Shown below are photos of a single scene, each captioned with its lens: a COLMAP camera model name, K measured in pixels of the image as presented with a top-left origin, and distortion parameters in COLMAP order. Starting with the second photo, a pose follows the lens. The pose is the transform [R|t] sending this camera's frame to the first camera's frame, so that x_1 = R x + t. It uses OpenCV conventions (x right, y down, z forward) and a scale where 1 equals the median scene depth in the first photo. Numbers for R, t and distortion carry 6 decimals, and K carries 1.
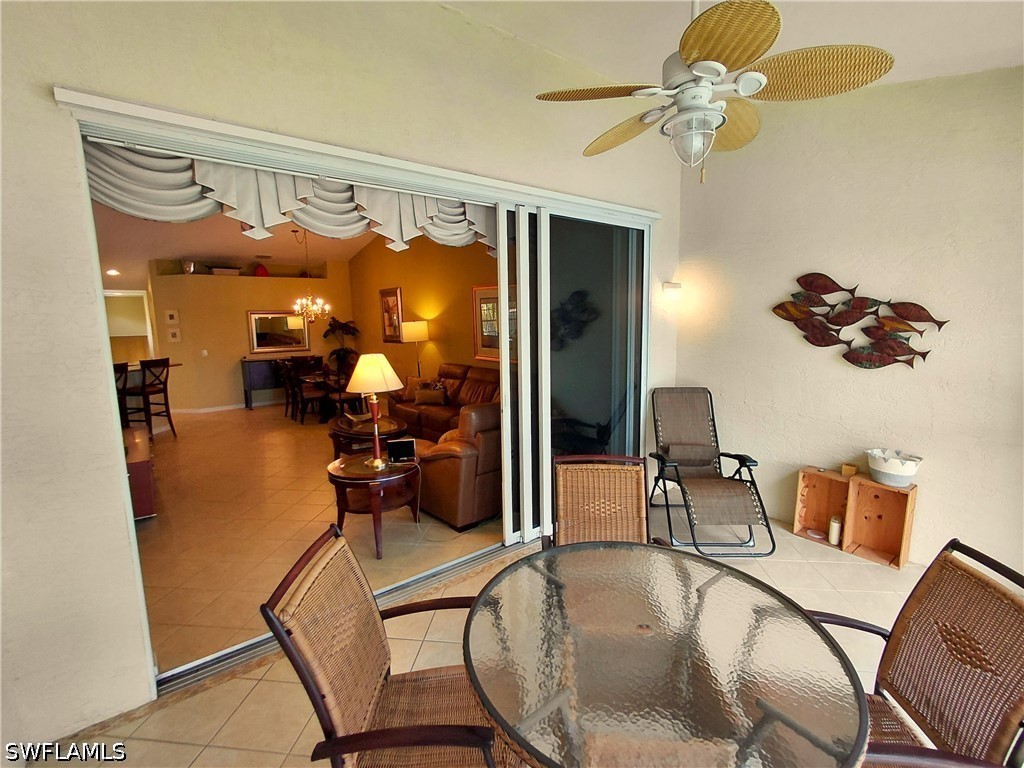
lens RADIAL K [[477.2, 0, 515.6], [0, 477.2, 396.9], [0, 0, 1]] dist [-0.003864, 0.000259]
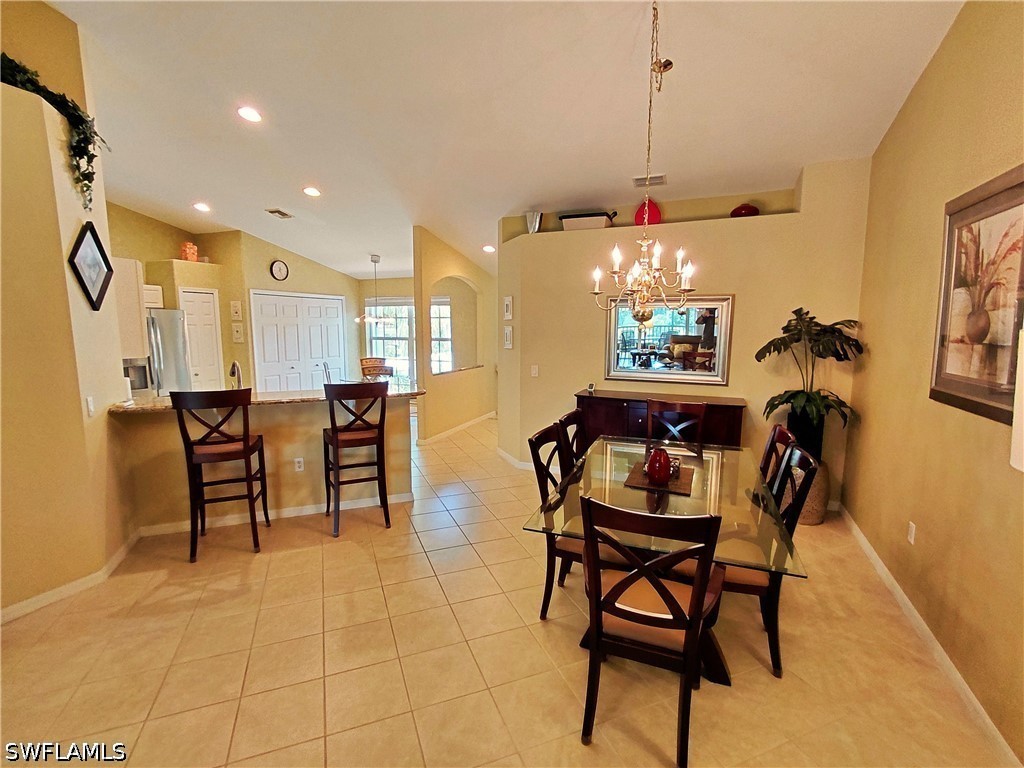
lens RADIAL K [[477.2, 0, 506.0], [0, 477.2, 388.2], [0, 0, 1]] dist [-0.003864, 0.000259]
pose [[0.464284, 0.138923, -0.874723, -0.349638], [-0.156267, 0.984977, 0.073490, -0.234371], [0.871792, 0.102570, 0.479019, 1.509522]]
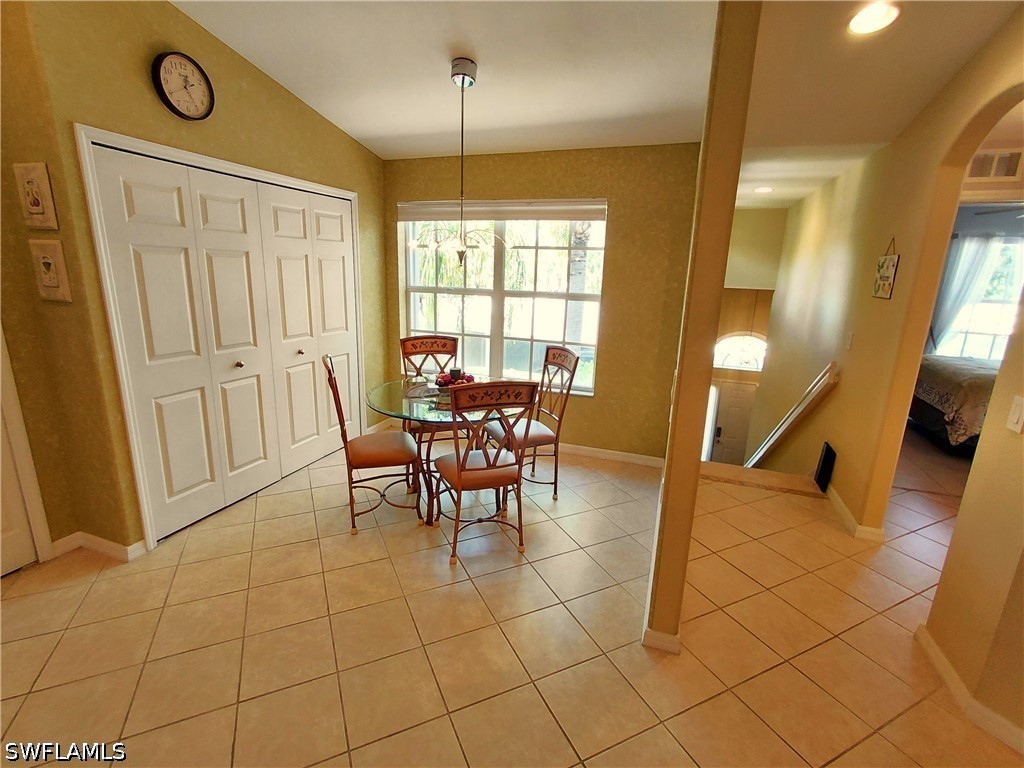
lens RADIAL K [[477.2, 0, 515.6], [0, 477.2, 384.9], [0, 0, 1]] dist [-0.003864, 0.000259]
pose [[0.530663, 0.234795, -0.814413, -1.554148], [-0.178979, 0.970240, 0.163098, -0.210520], [0.828471, 0.059213, 0.556893, 1.613156]]
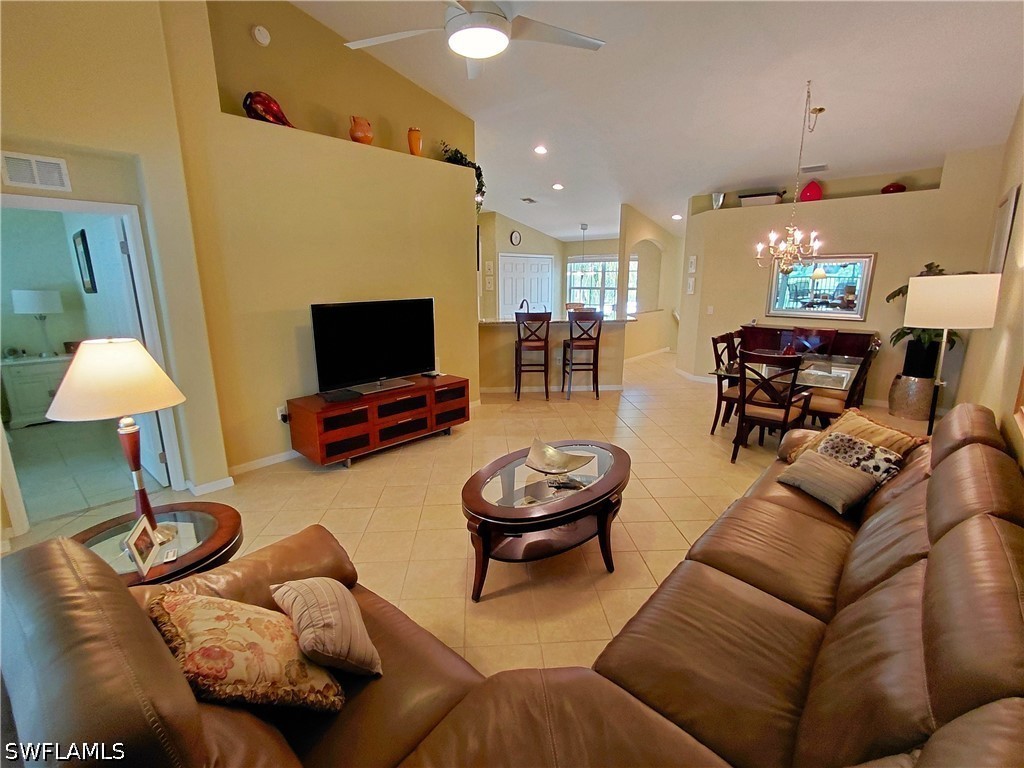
lens RADIAL K [[477.2, 0, 505.4], [0, 477.2, 386.3], [0, 0, 1]] dist [-0.003864, 0.000259]
pose [[0.163803, 0.239678, -0.956934, 0.198287], [-0.159449, 0.963714, 0.214082, -0.184305], [0.973522, 0.117515, 0.196076, 1.129149]]
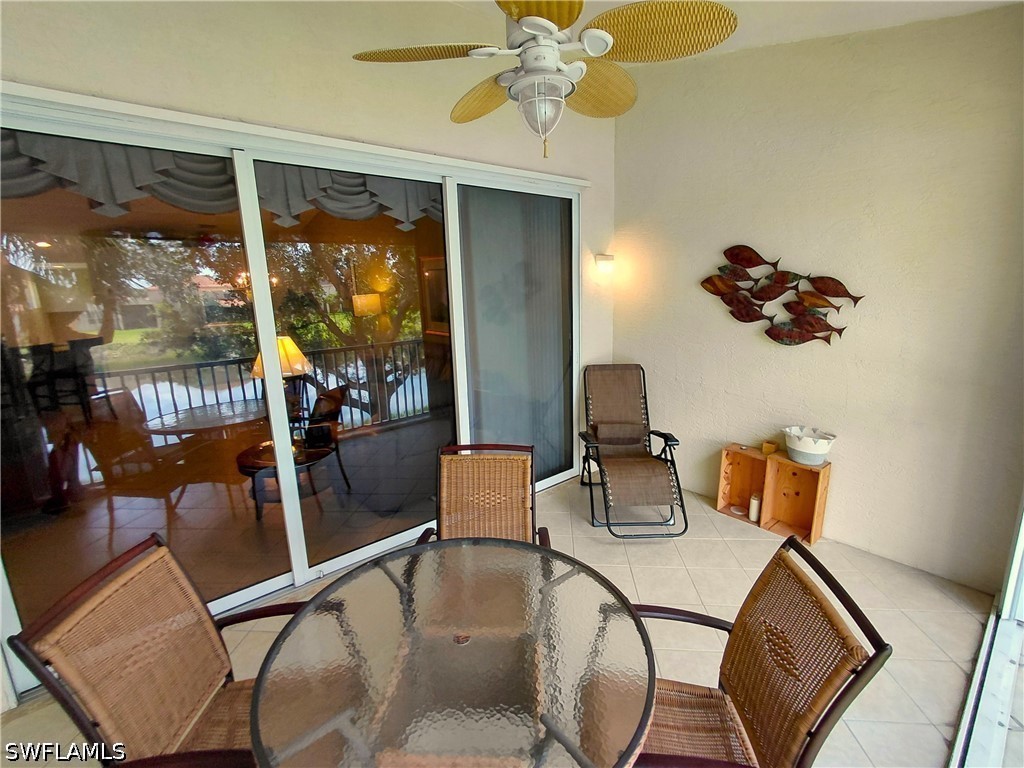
lens RADIAL K [[477.2, 0, 523.0], [0, 477.2, 400.5], [0, 0, 1]] dist [-0.003864, 0.000259]
pose [[0.999521, -0.016714, 0.026043, 0.151404], [0.014683, 0.996976, 0.076316, -0.026241], [-0.027240, -0.075897, 0.996744, 0.027456]]
